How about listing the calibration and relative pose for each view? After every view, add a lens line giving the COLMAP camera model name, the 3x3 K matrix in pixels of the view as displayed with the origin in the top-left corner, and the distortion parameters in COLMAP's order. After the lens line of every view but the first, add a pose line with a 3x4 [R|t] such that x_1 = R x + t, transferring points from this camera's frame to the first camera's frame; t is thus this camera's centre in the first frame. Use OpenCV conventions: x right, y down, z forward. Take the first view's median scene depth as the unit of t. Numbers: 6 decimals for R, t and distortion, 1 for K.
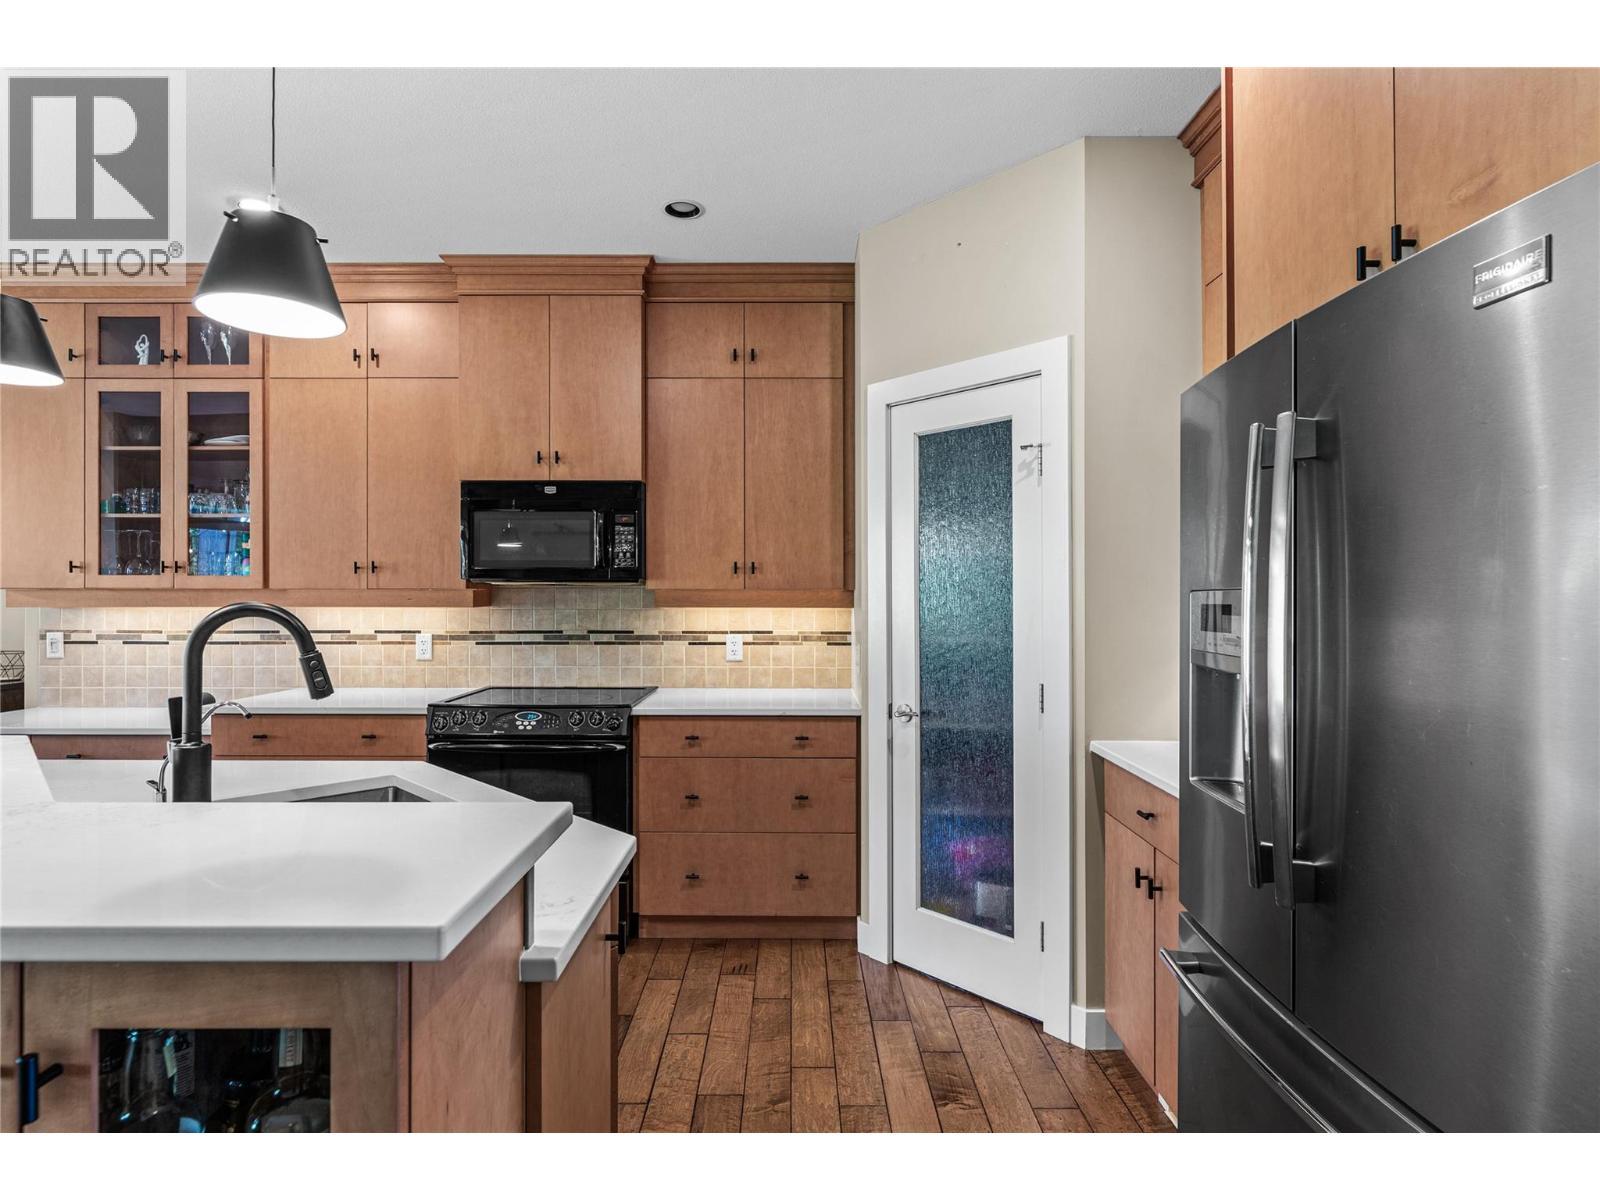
lens RADIAL K [[729.6, 0, 791.5], [0, 729.6, 589.8], [0, 0, 1]] dist [-0.017649, 0.000420]
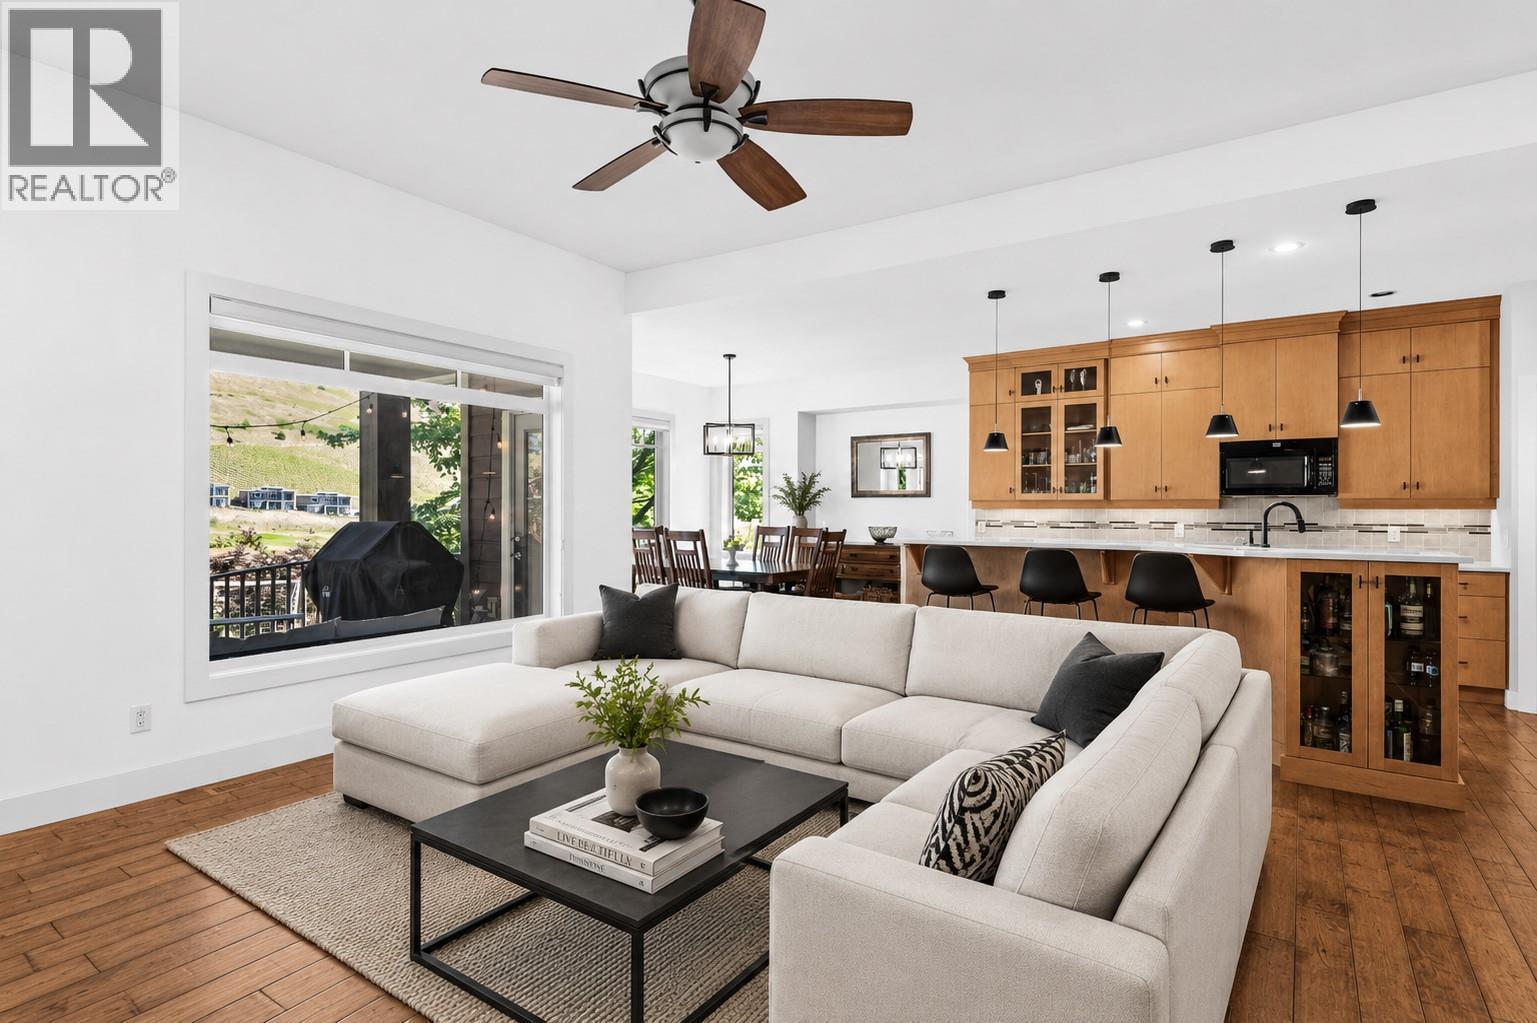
lens RADIAL K [[763.9, 0, 778.2], [0, 763.9, 510.9], [0, 0, 1]] dist [0.002210, -0.001099]
pose [[0.823712, 0.001272, -0.567007, -0.263591], [0.002041, 0.999984, 0.005209, 0.016841], [0.567004, -0.005448, 0.823697, -1.273018]]
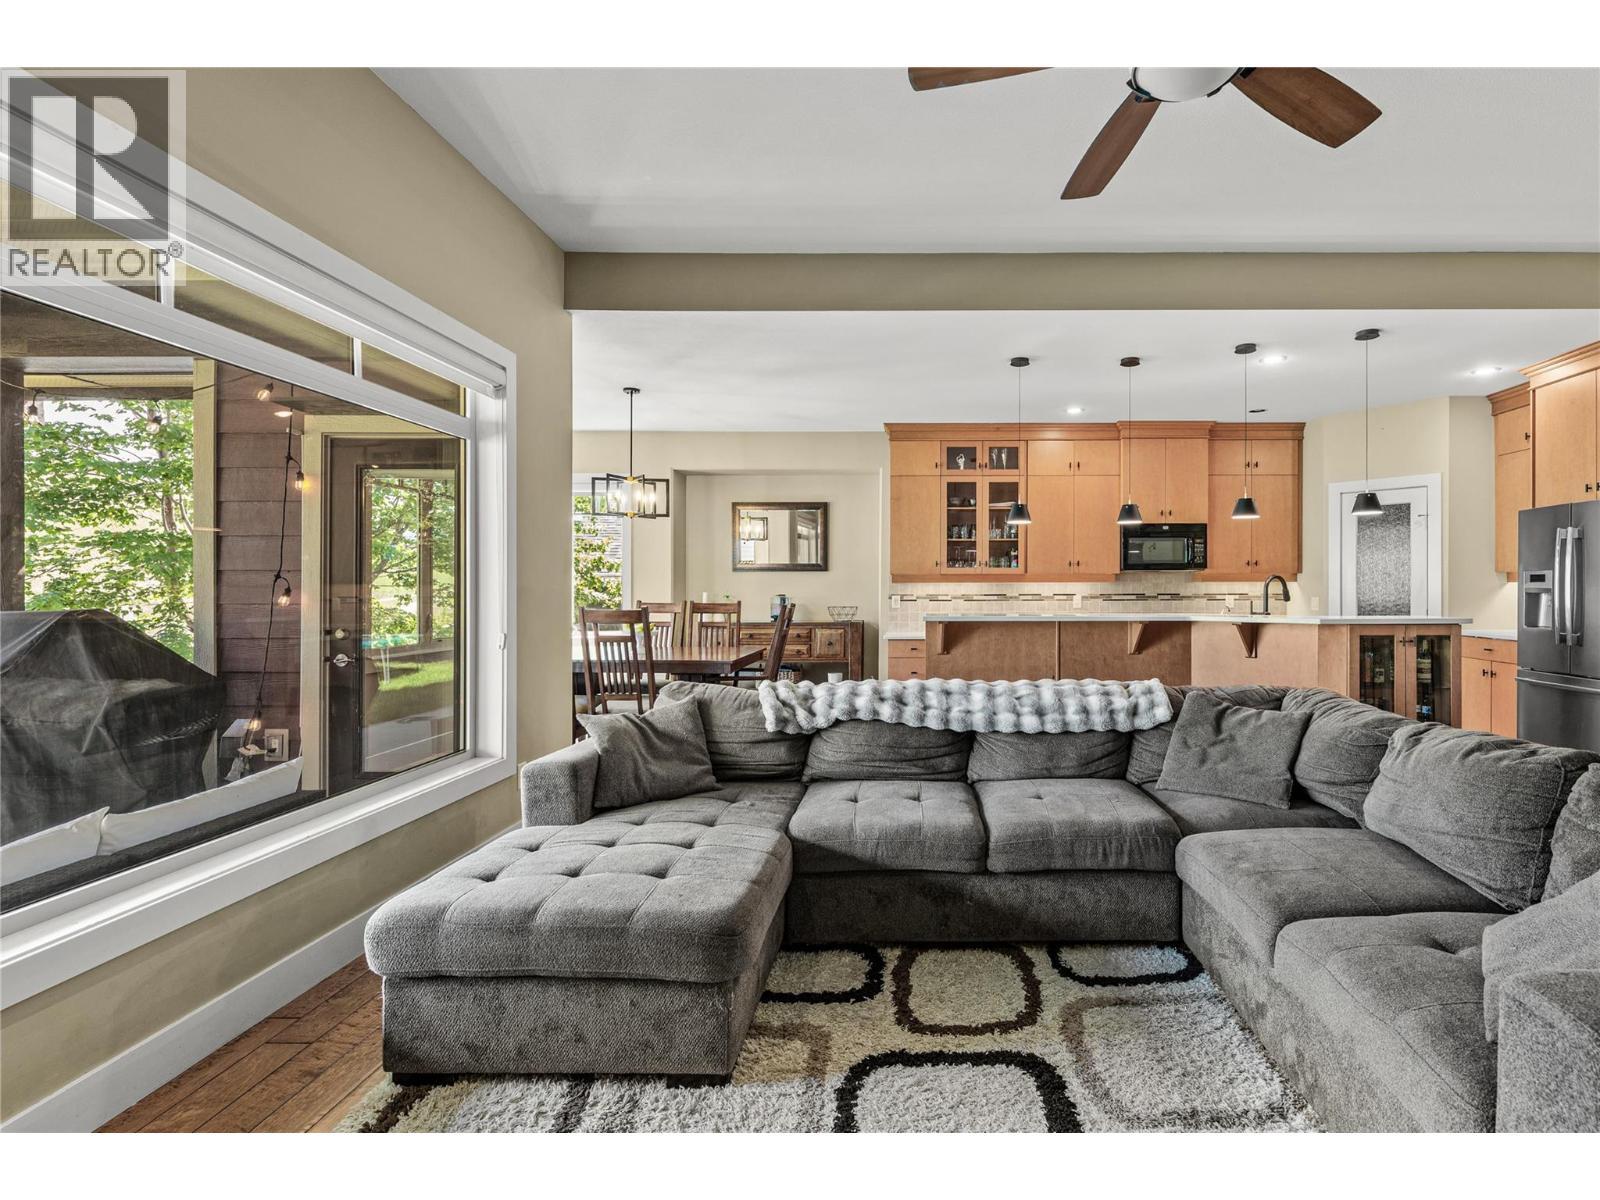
lens RADIAL K [[729.6, 0, 812.2], [0, 729.6, 591.3], [0, 0, 1]] dist [-0.017649, 0.000420]
pose [[0.999432, -0.004121, -0.033449, -1.274168], [0.004695, 0.999843, 0.017088, 0.011099], [0.033374, -0.017236, 0.999294, -1.173354]]
